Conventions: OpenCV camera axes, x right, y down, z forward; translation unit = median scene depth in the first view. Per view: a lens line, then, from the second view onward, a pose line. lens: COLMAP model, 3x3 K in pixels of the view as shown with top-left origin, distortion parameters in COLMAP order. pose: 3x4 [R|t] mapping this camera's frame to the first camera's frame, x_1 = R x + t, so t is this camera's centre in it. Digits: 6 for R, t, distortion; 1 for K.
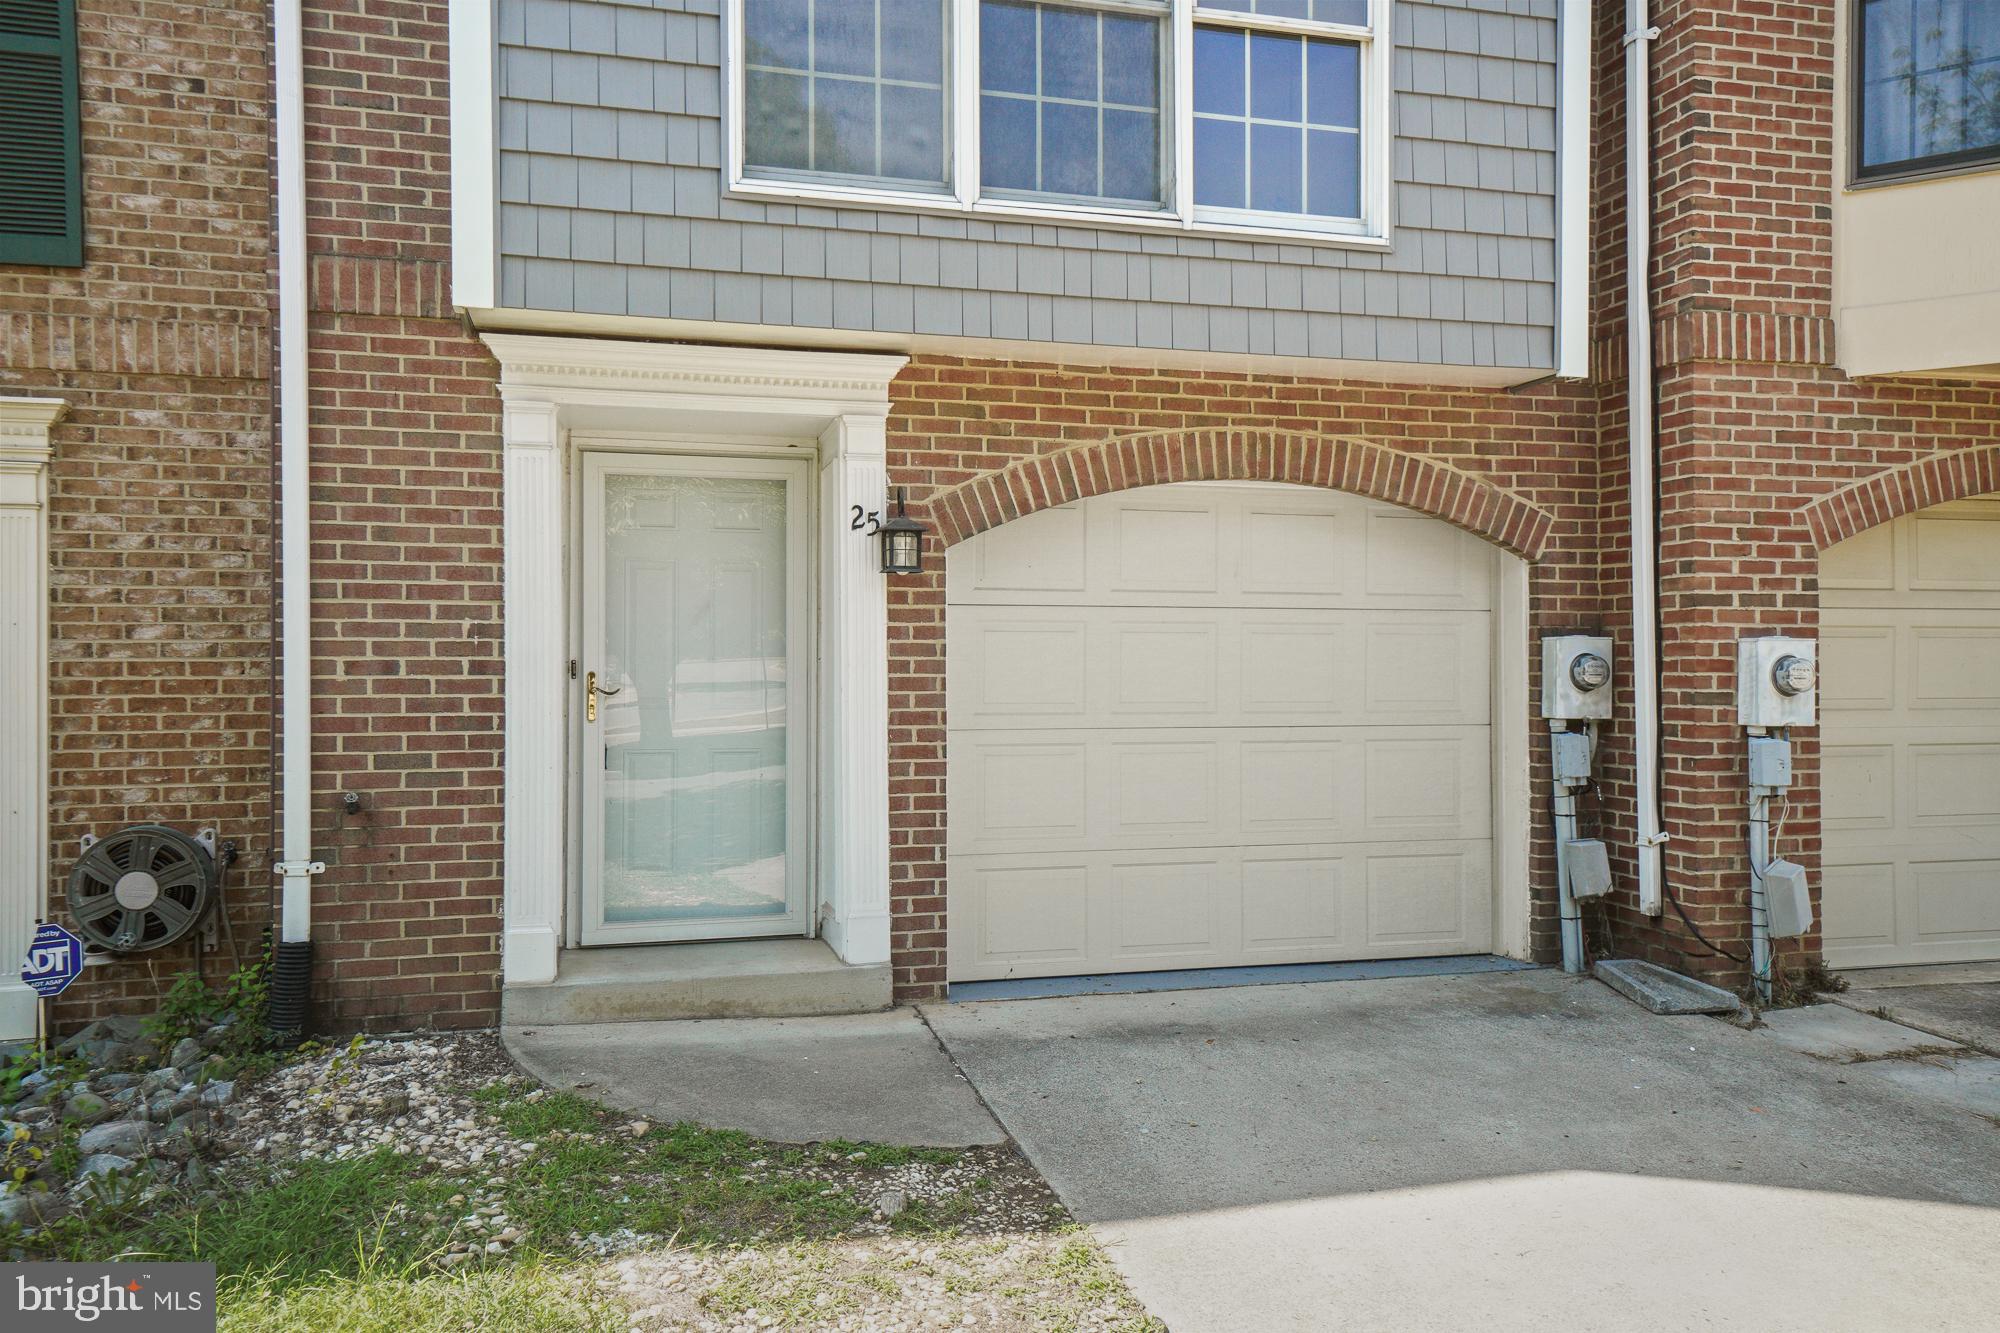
lens RADIAL K [[1471.3, 0, 1001.0], [0, 1471.3, 643.4], [0, 0, 1]] dist [0.043133, -0.000547]
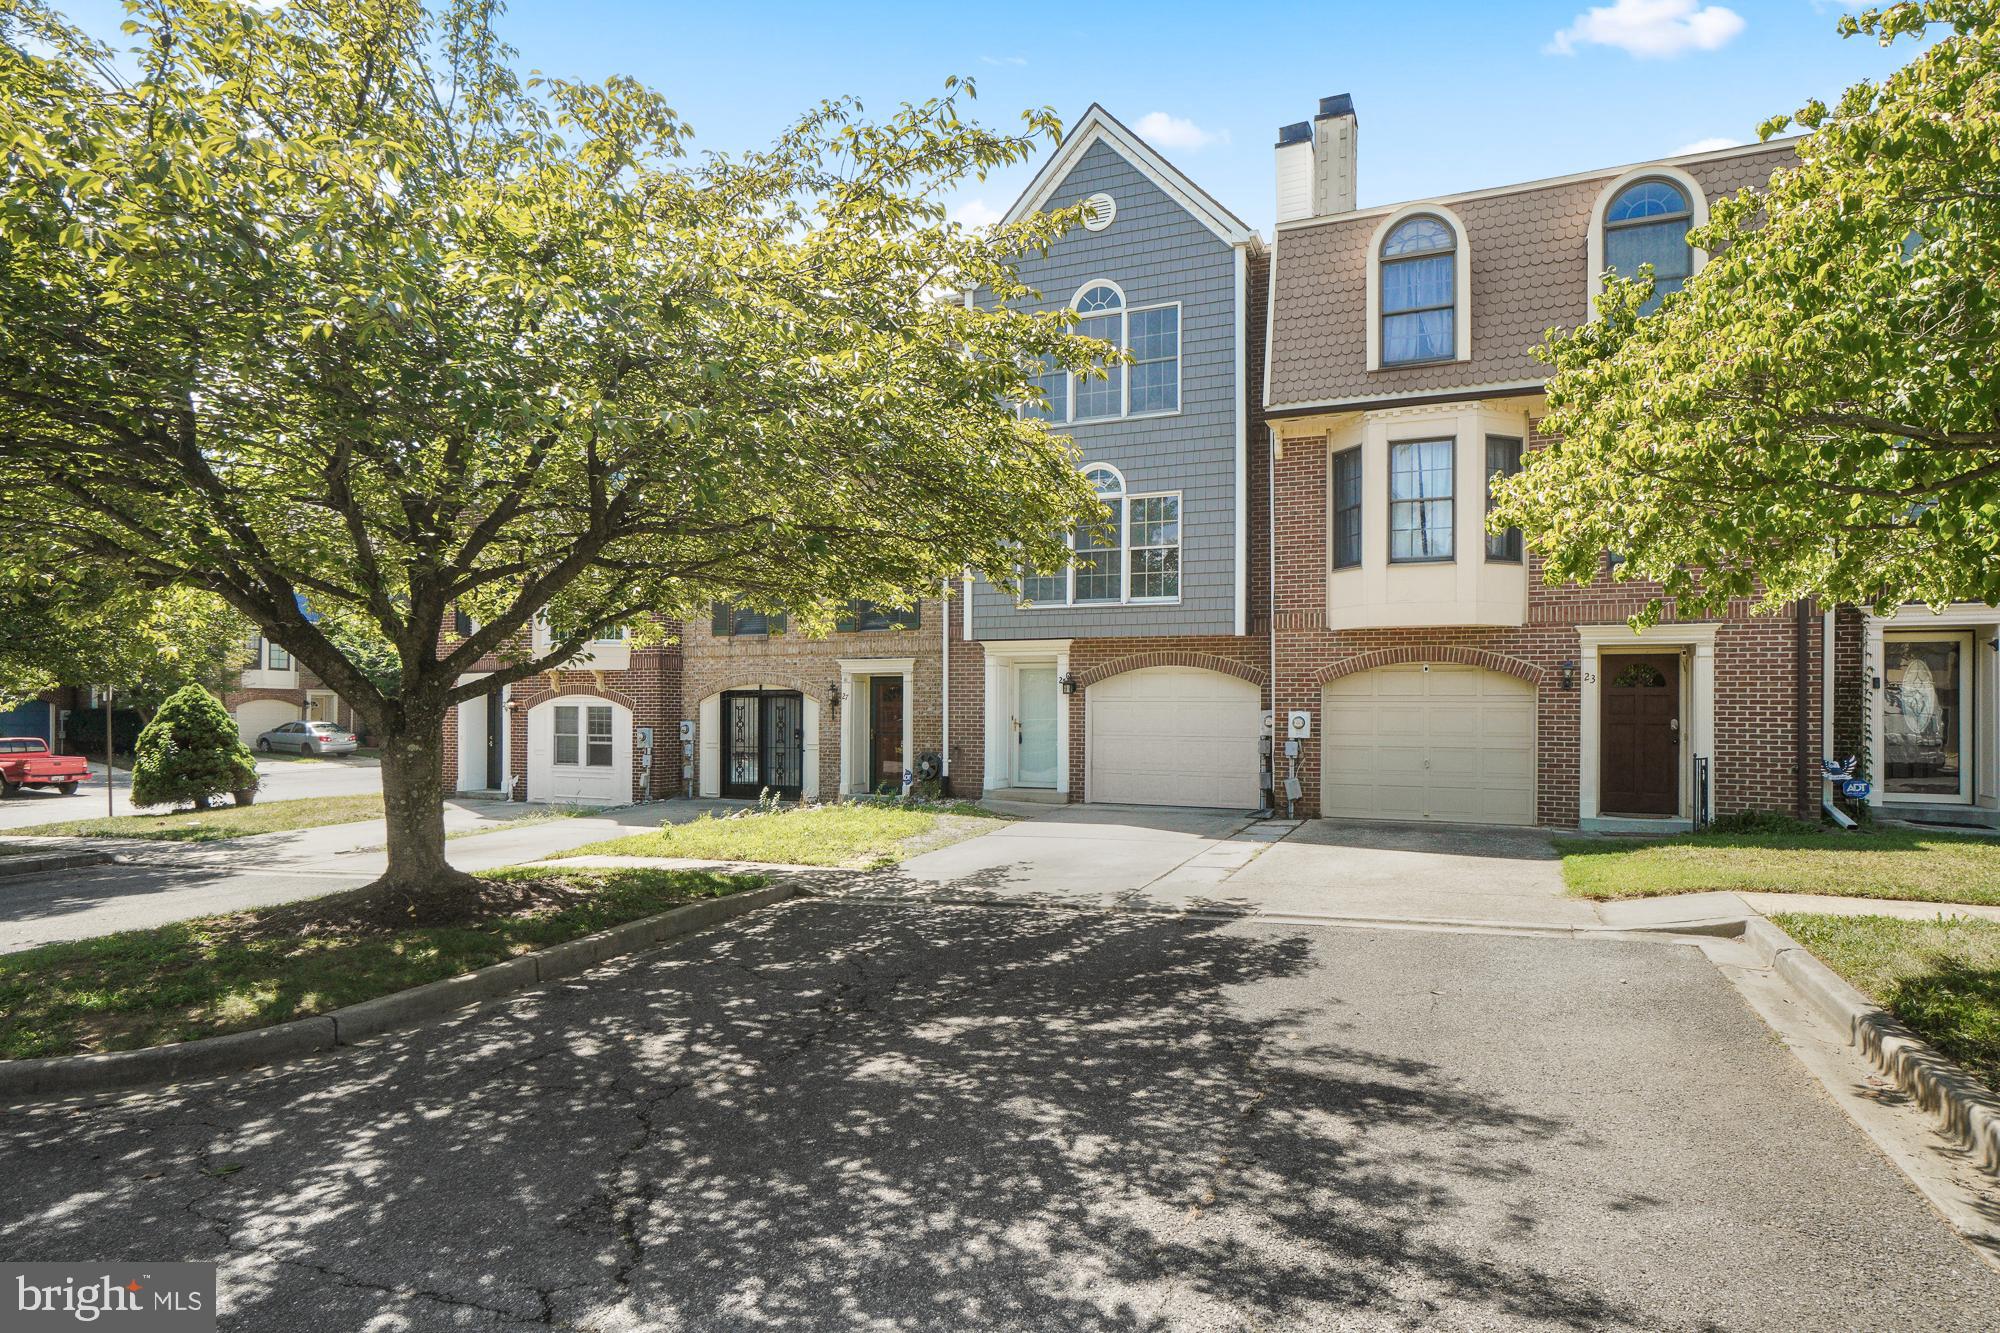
lens RADIAL K [[1069.7, 0, 1003.3], [0, 1069.7, 708.1], [0, 0, 1]] dist [-0.000383, -0.000126]
pose [[0.786506, 0.001822, -0.617580, 1.464906], [0.003028, 0.999972, 0.006806, -0.029062], [0.617575, -0.007223, 0.786479, -1.280980]]
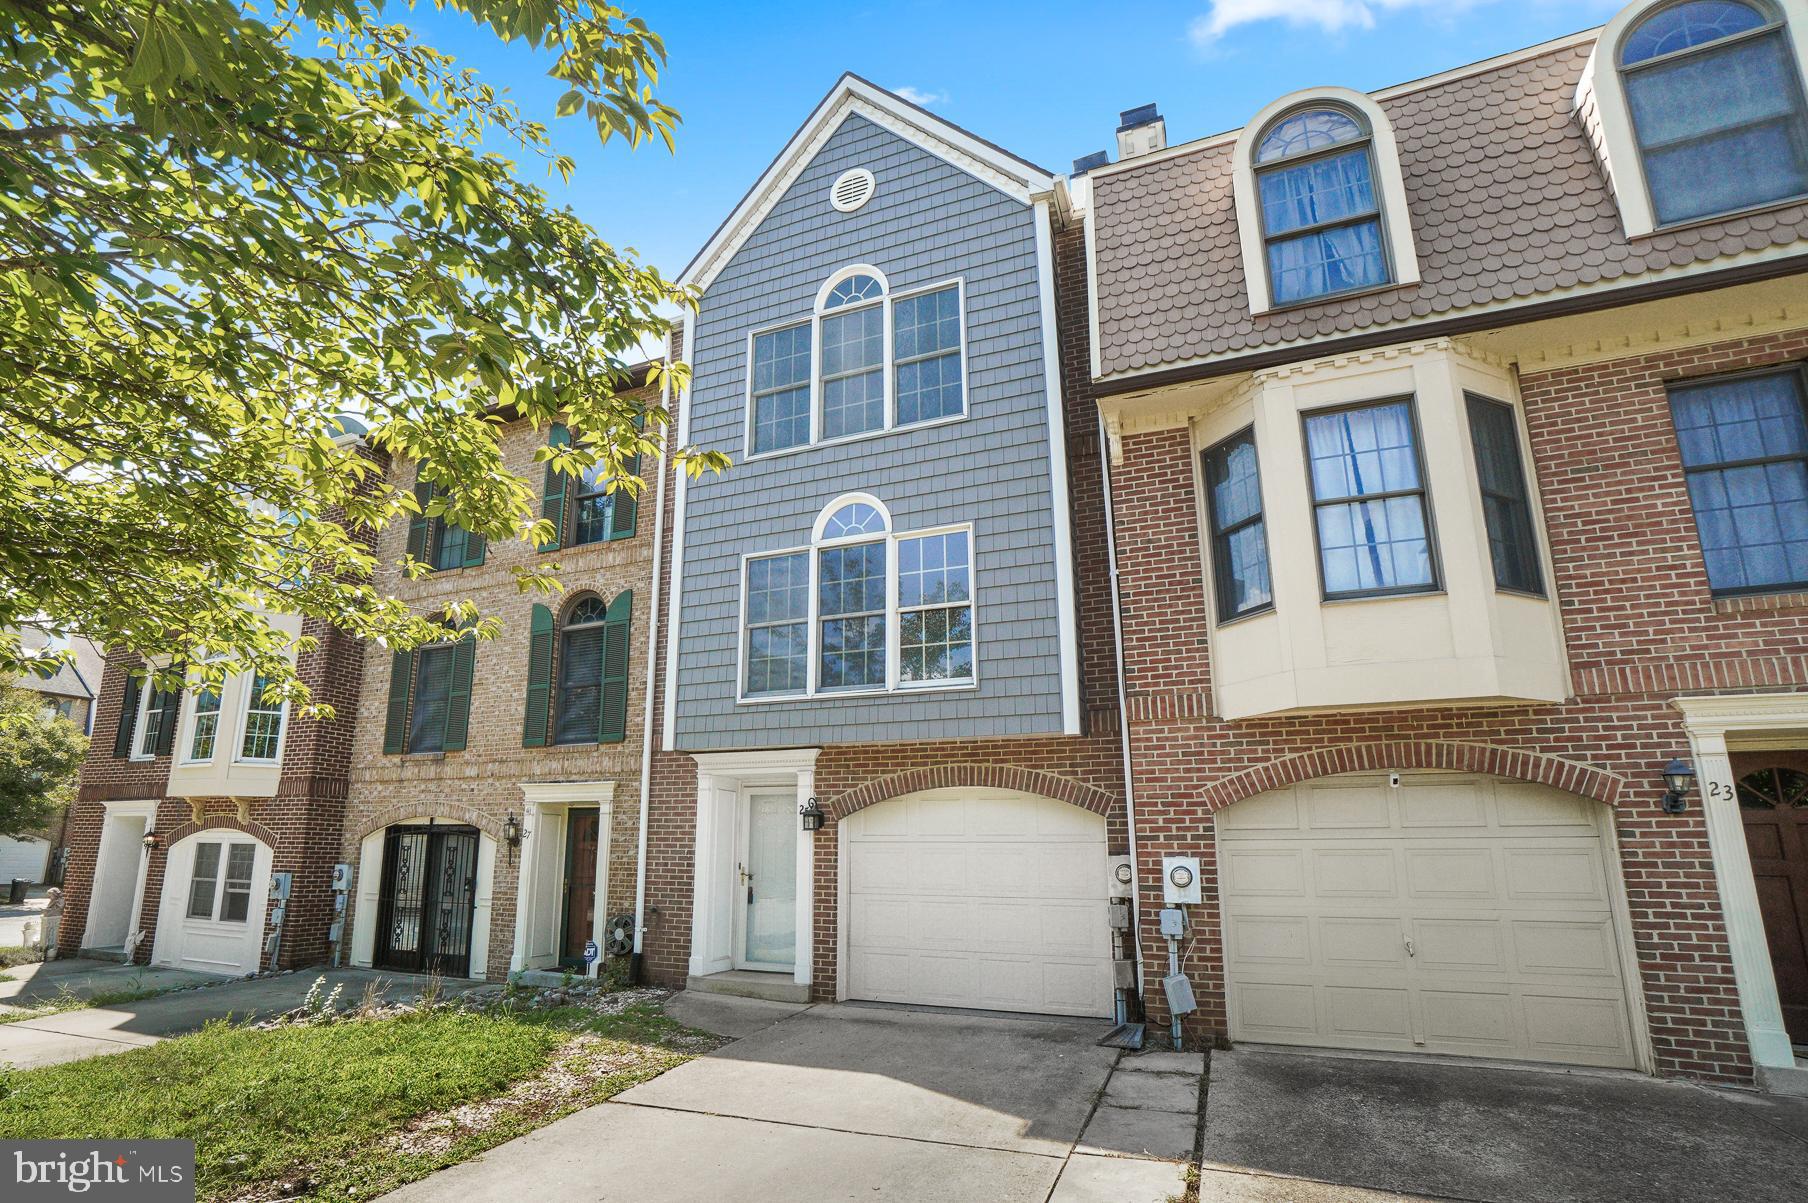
lens RADIAL K [[845.7, 0, 842.3], [0, 845.7, 669.3], [0, 0, 1]] dist [-0.041556, 0.001227]
pose [[0.789223, -0.125767, -0.601091, 0.857558], [-0.001272, 0.978468, -0.206396, -0.017170], [0.614106, 0.163657, 0.772069, -0.170726]]
